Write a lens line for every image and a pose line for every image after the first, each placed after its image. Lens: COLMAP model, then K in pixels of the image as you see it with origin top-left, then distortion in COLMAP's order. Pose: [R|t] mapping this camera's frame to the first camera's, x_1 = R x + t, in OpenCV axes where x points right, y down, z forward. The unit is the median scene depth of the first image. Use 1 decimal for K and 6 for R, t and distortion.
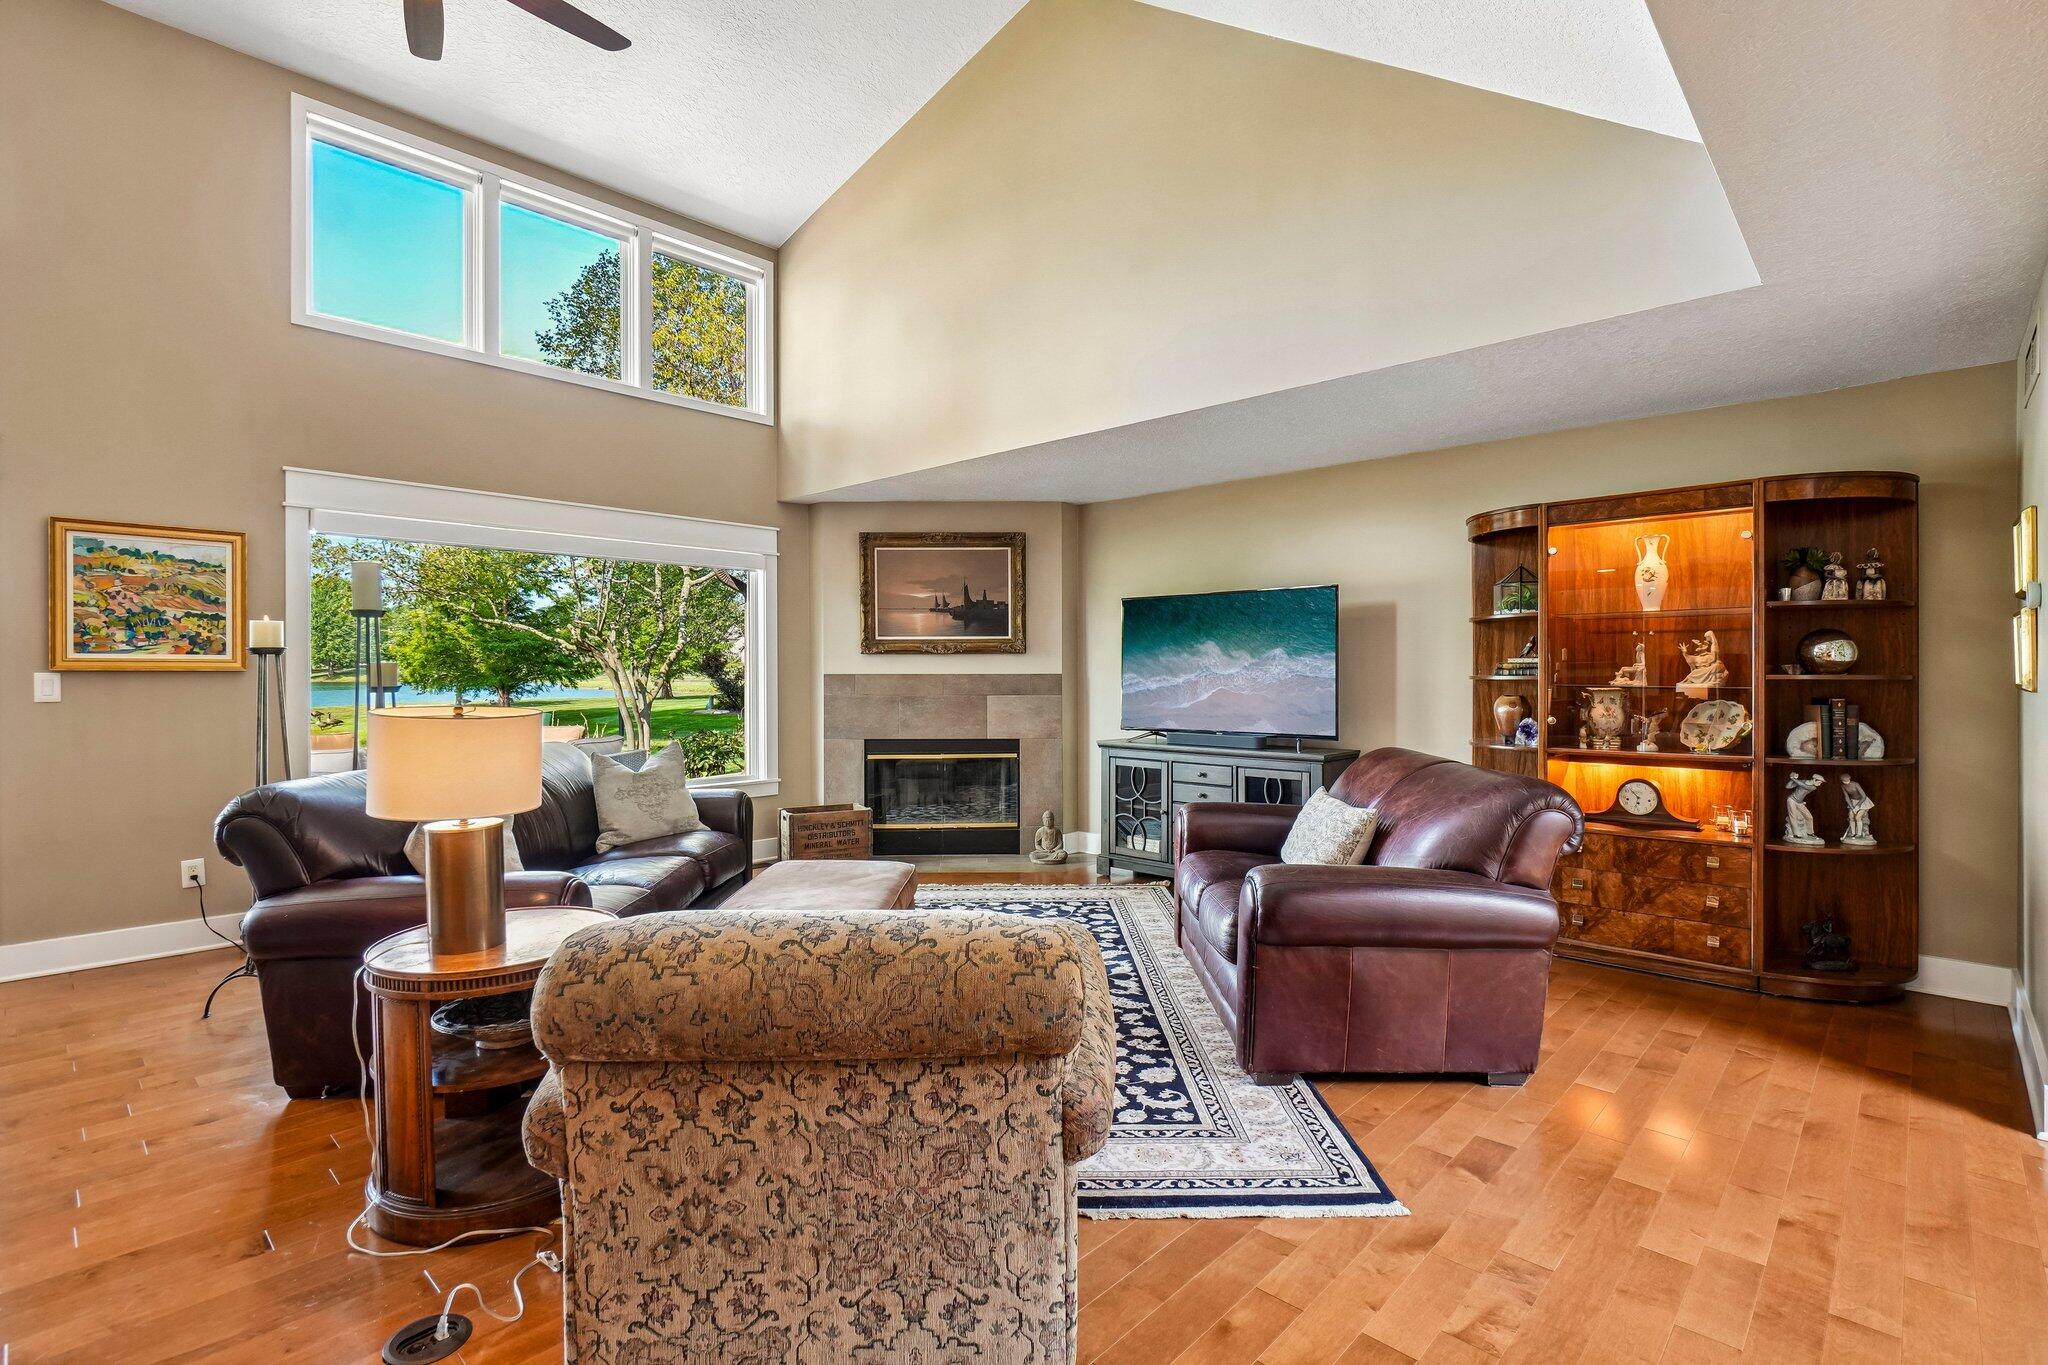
lens RADIAL K [[941.5, 0, 1023.0], [0, 941.5, 676.2], [0, 0, 1]] dist [0.001633, 0.000166]
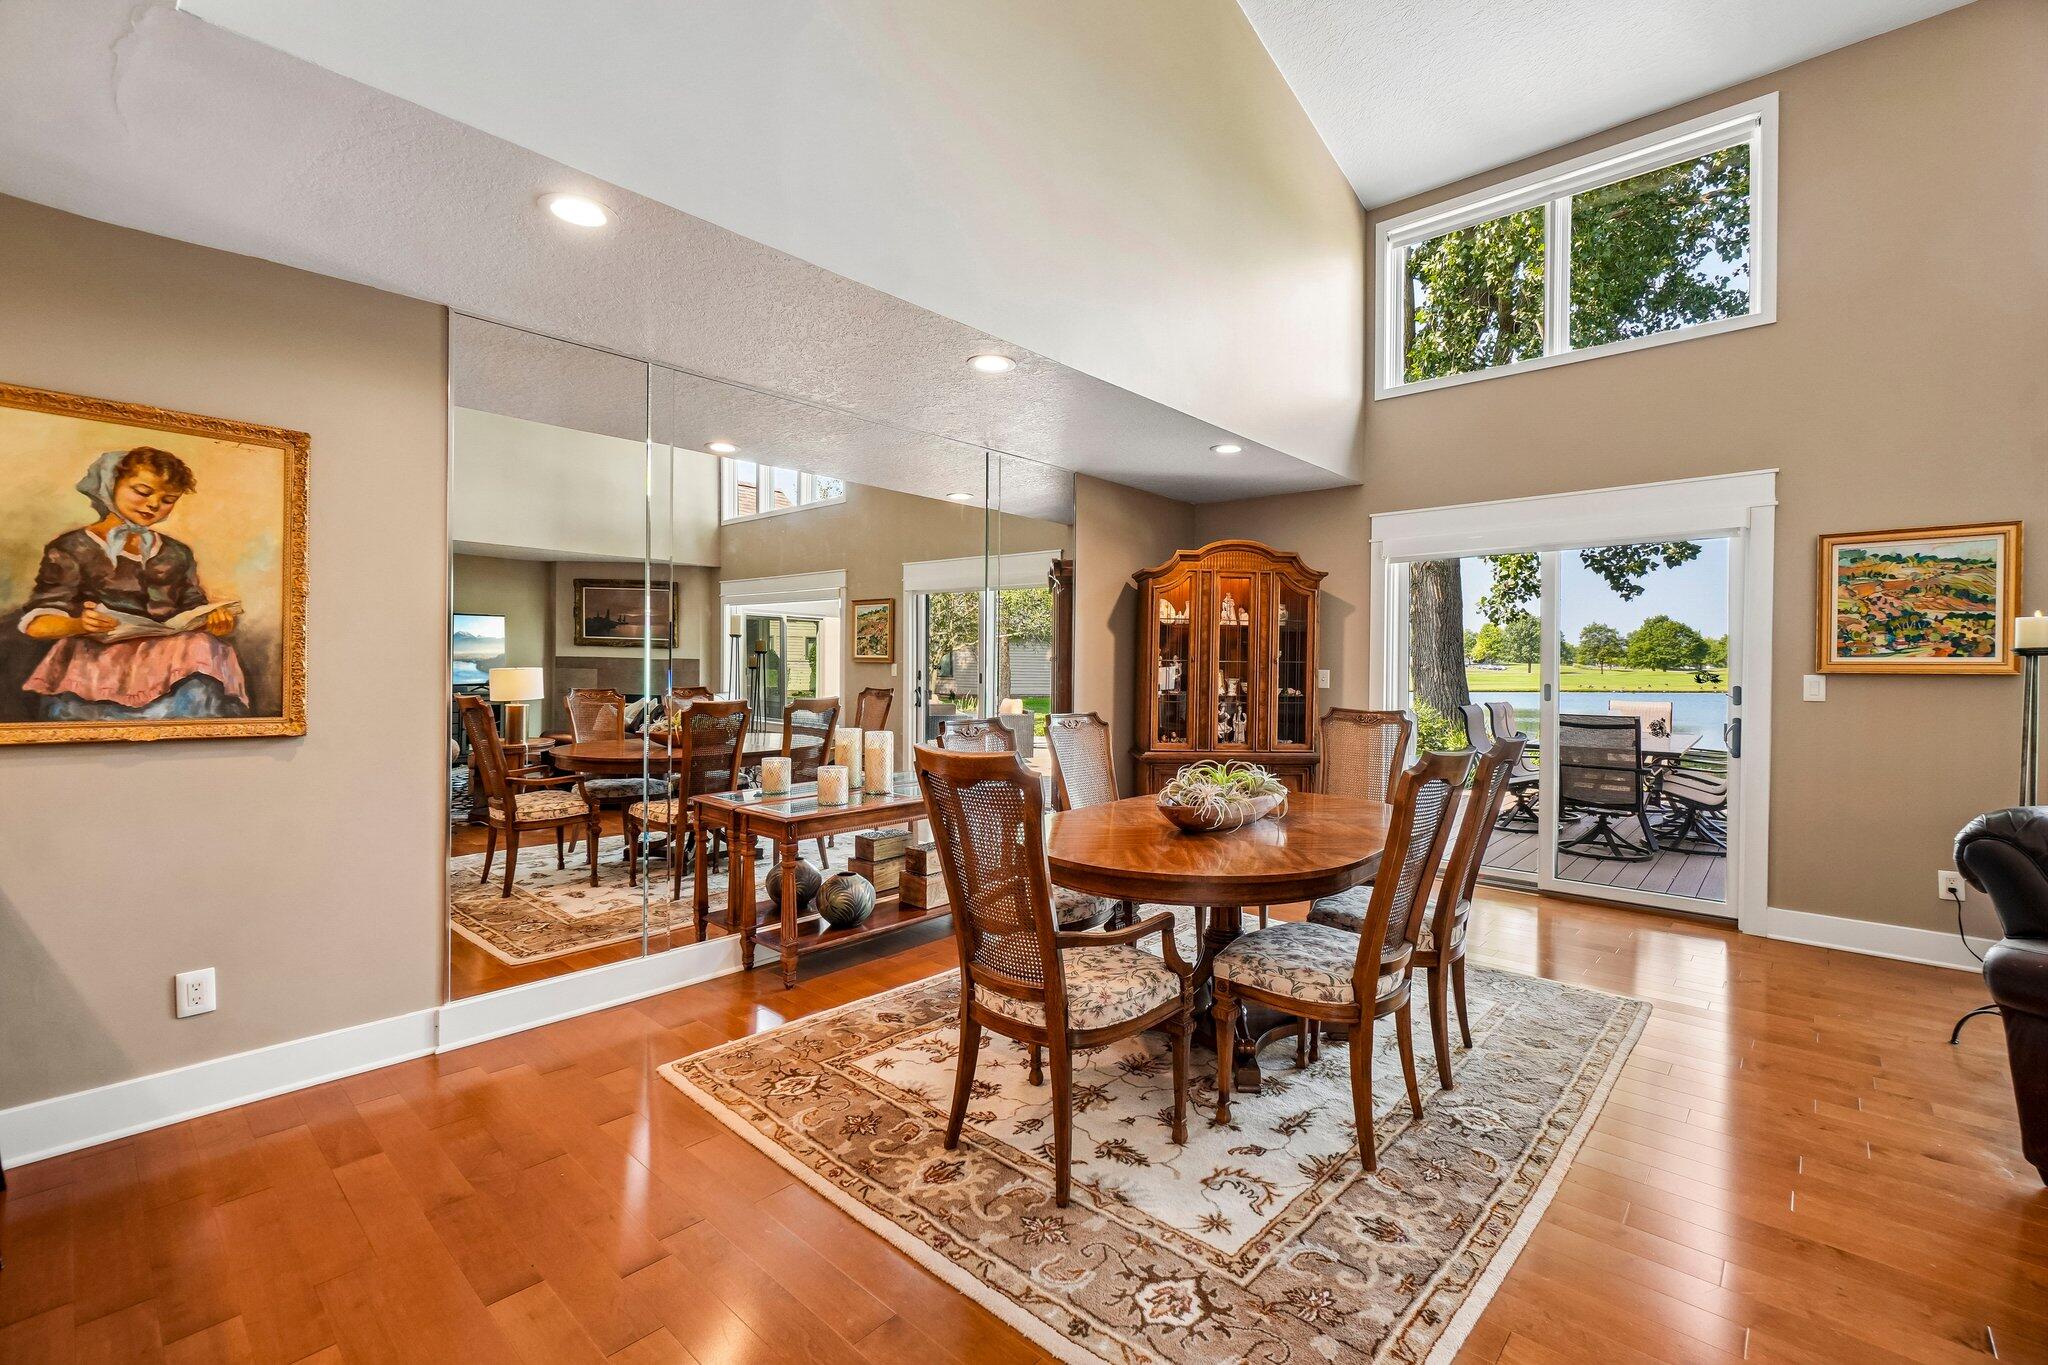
lens RADIAL K [[887.9, 0, 1026.0], [0, 887.9, 674.4], [0, 0, 1]] dist [0.000987, 0.000664]
pose [[0.030504, 0.007358, -0.999508, -0.008646], [-0.012300, 0.999900, 0.006985, -0.000103], [0.999459, 0.012080, 0.030591, 0.032580]]
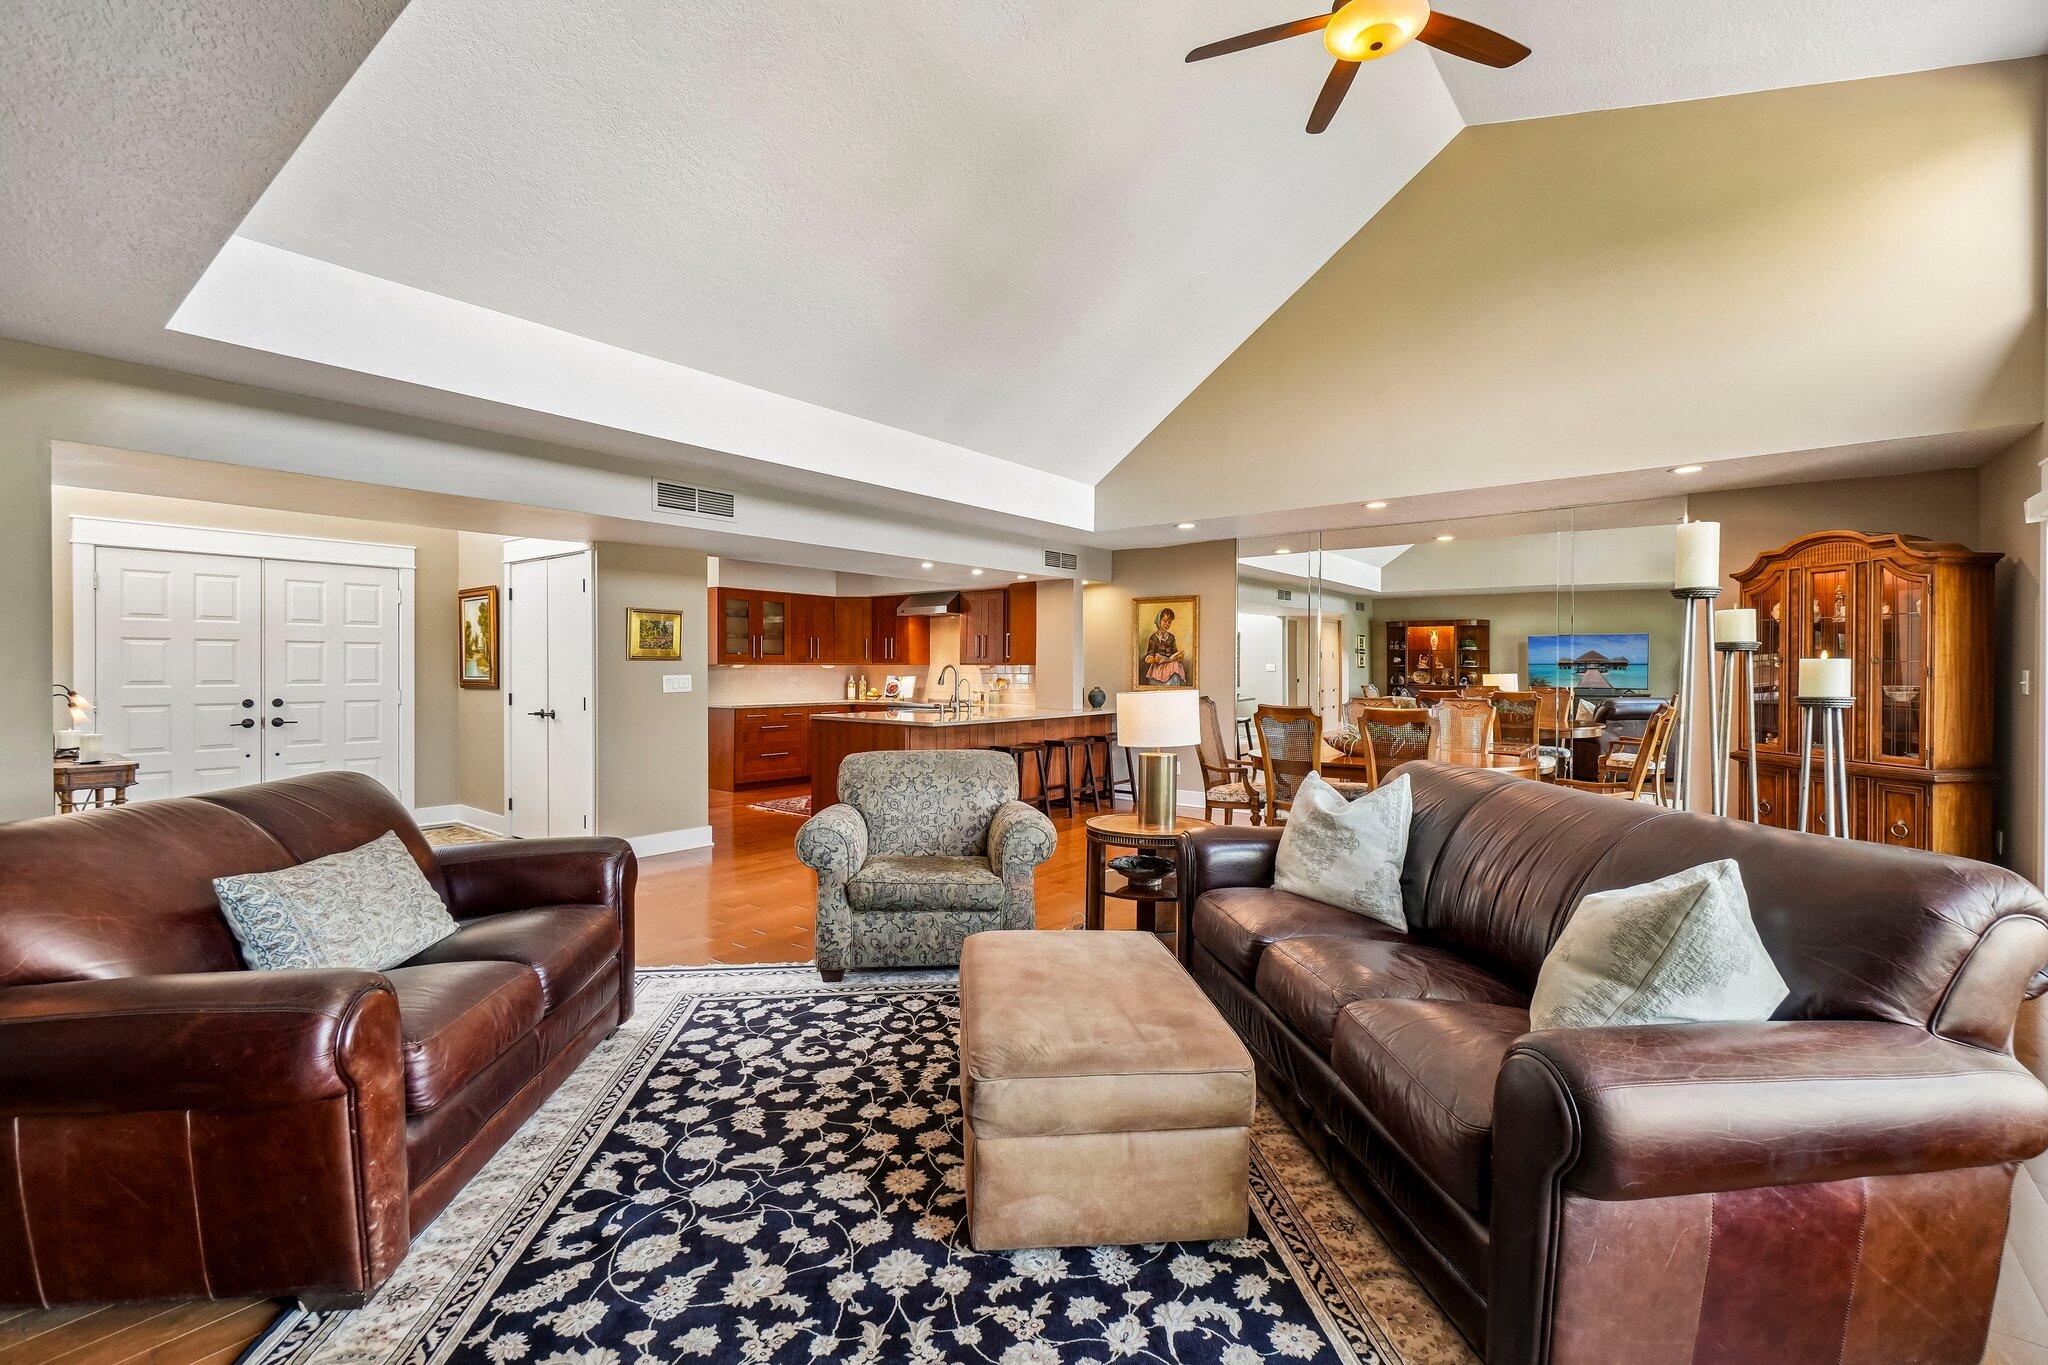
lens RADIAL K [[887.9, 0, 1027.0], [0, 887.9, 673.6], [0, 0, 1]] dist [0.000987, 0.000664]
pose [[-0.995733, 0.000958, -0.092277, -0.089695], [-0.000044, 0.999941, 0.010856, -0.008367], [0.092282, 0.010813, -0.995674, 1.271369]]
